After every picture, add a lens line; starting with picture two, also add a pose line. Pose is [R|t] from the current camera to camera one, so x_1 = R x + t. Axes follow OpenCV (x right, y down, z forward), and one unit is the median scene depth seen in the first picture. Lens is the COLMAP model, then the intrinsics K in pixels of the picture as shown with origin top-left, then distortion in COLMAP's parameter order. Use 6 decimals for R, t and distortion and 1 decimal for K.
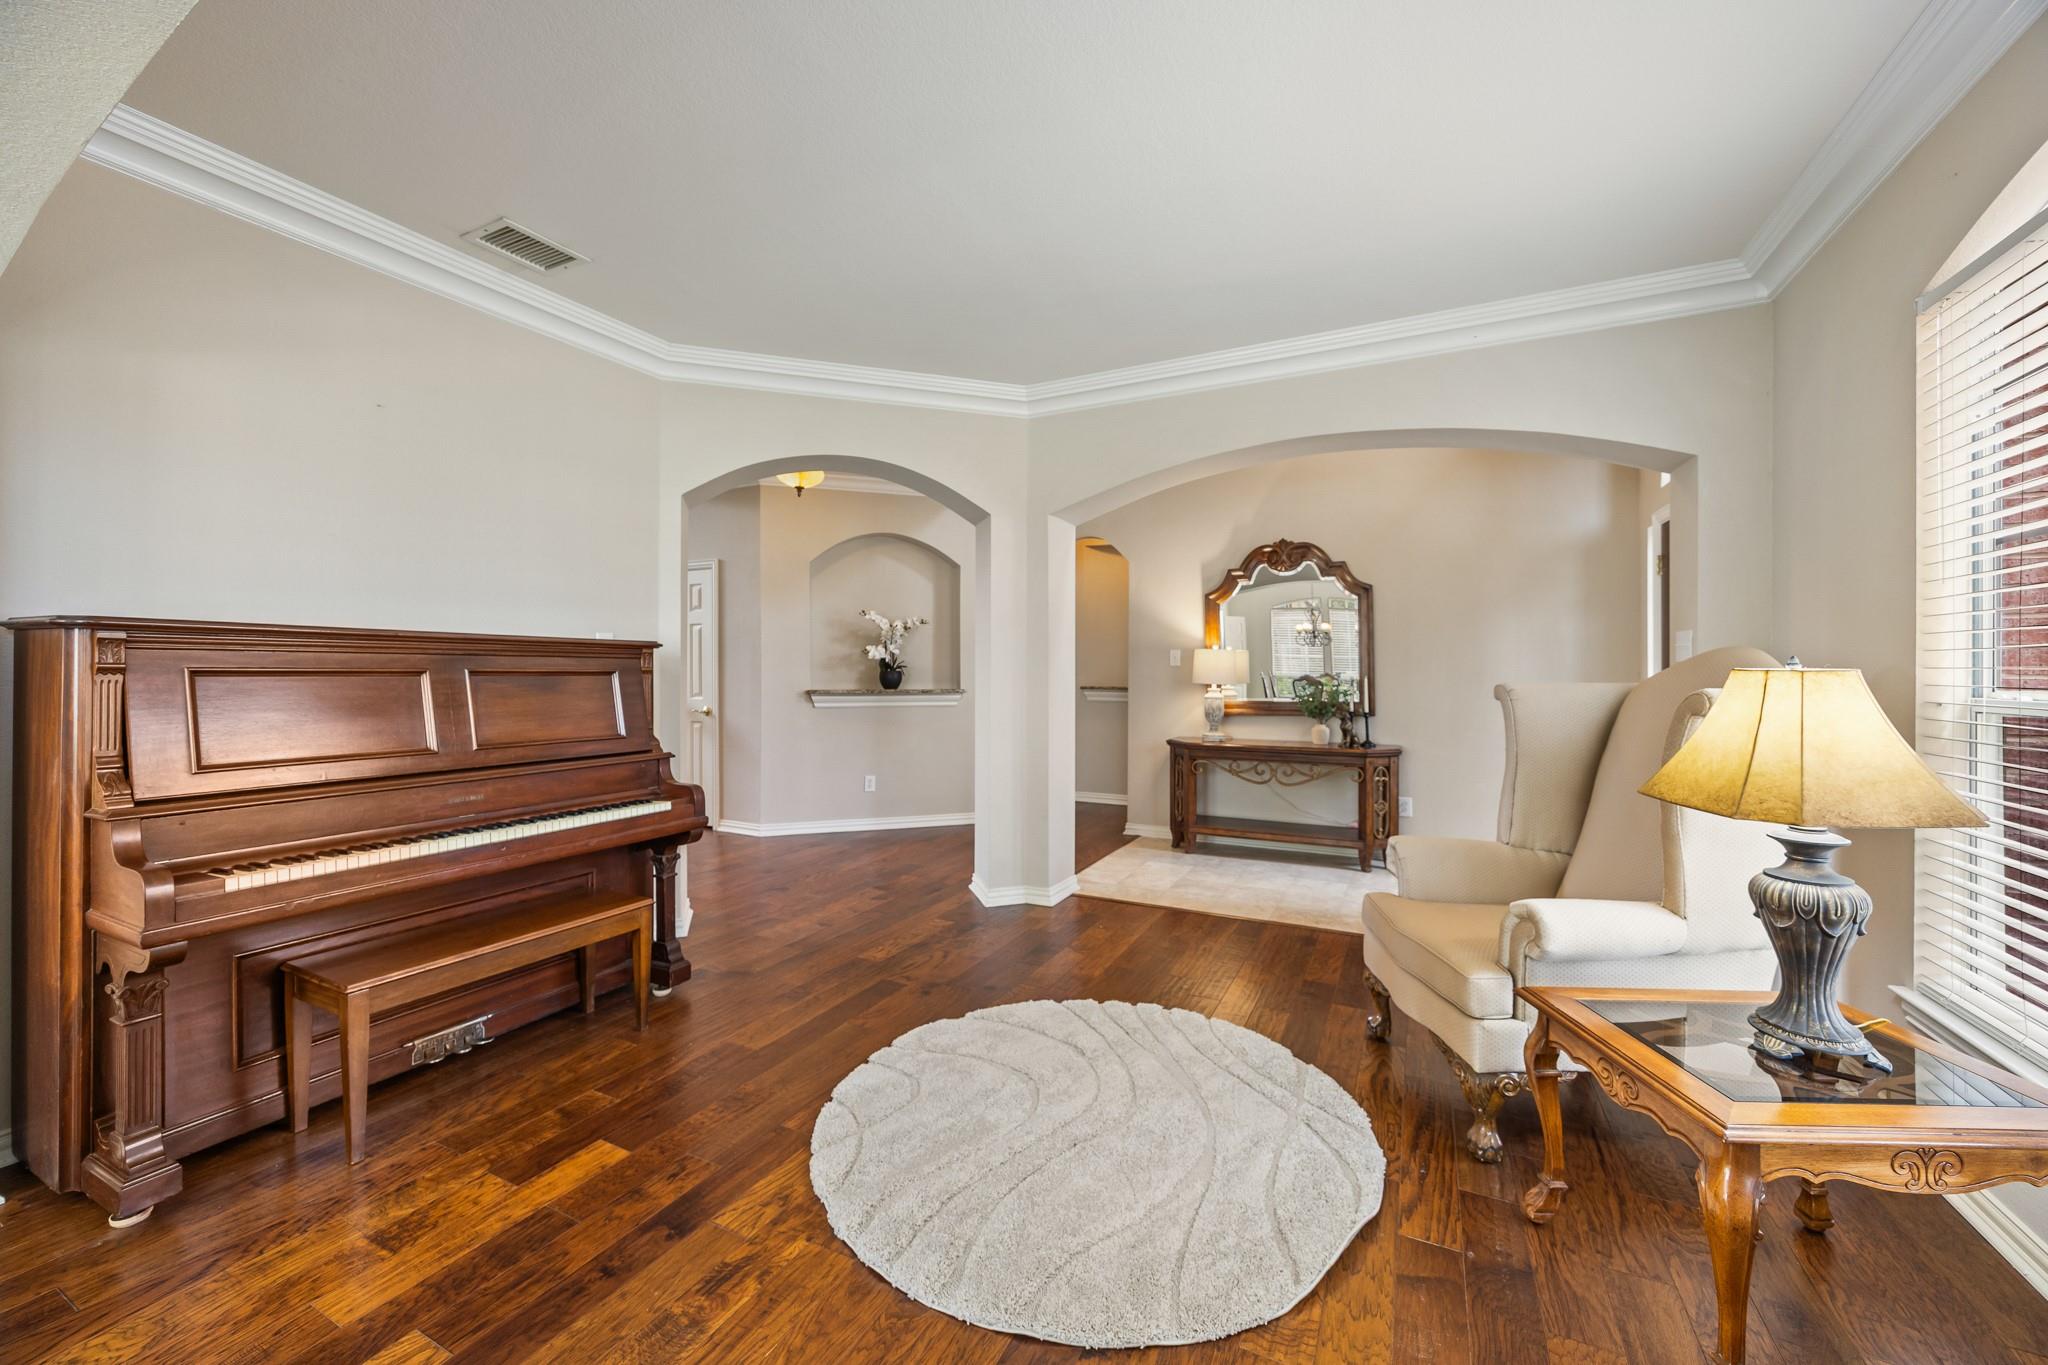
lens RADIAL K [[785.2, 0, 1030.5], [0, 785.2, 674.4], [0, 0, 1]] dist [-0.000809, -0.000016]
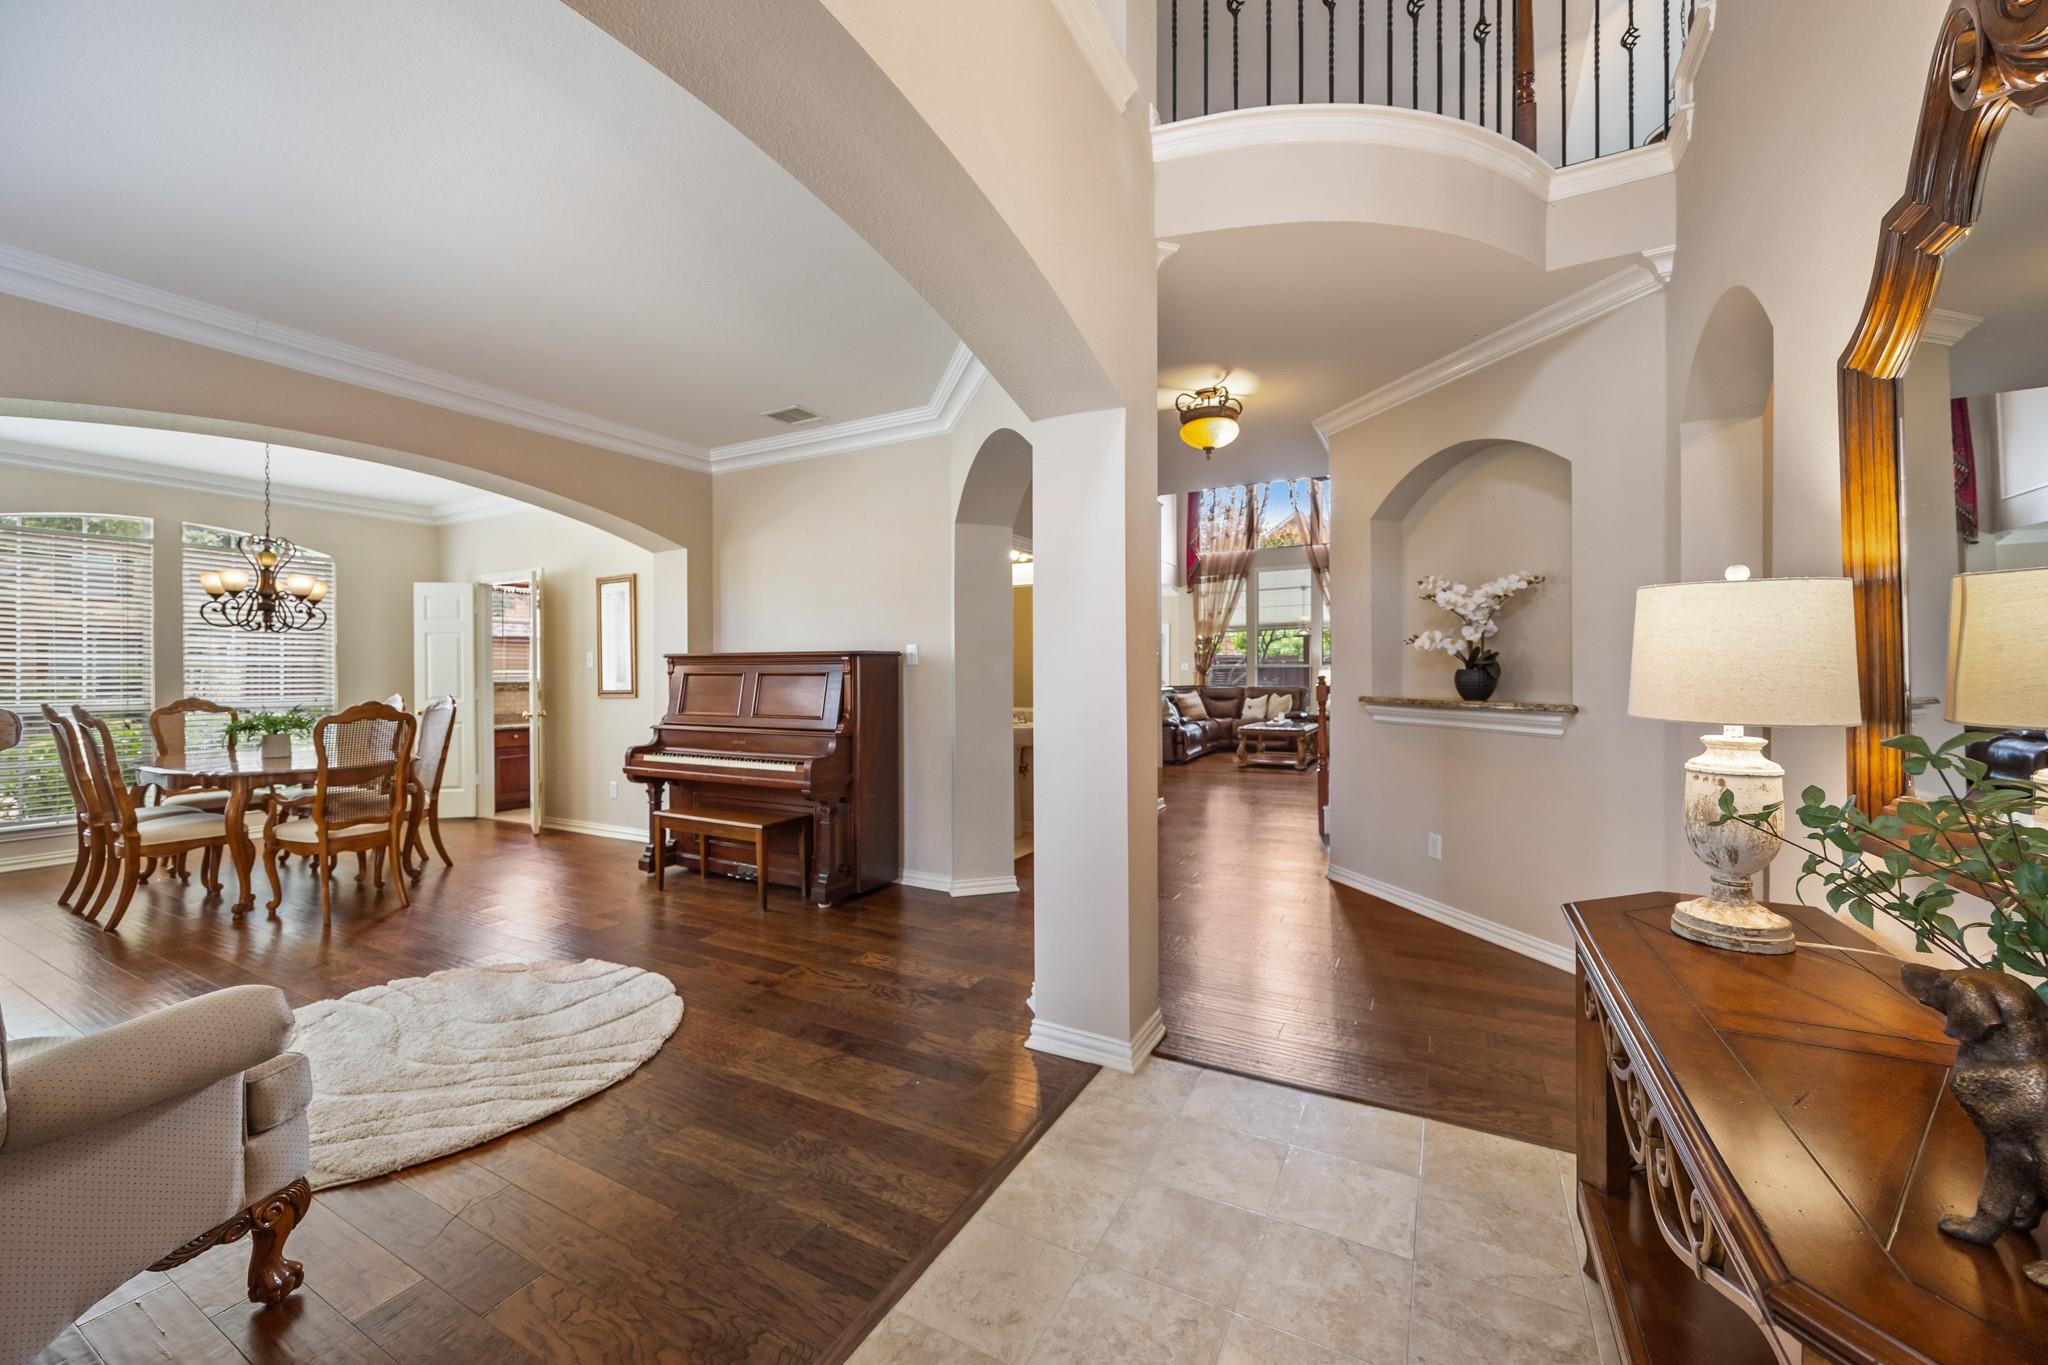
lens RADIAL K [[785.2, 0, 1026.5], [0, 785.2, 673.2], [0, 0, 1]] dist [-0.000809, -0.000016]
pose [[-0.028605, 0.003844, -0.999583, 0.851088], [0.001038, 0.999992, 0.003816, -0.008698], [0.999590, -0.000929, -0.028609, 1.318638]]
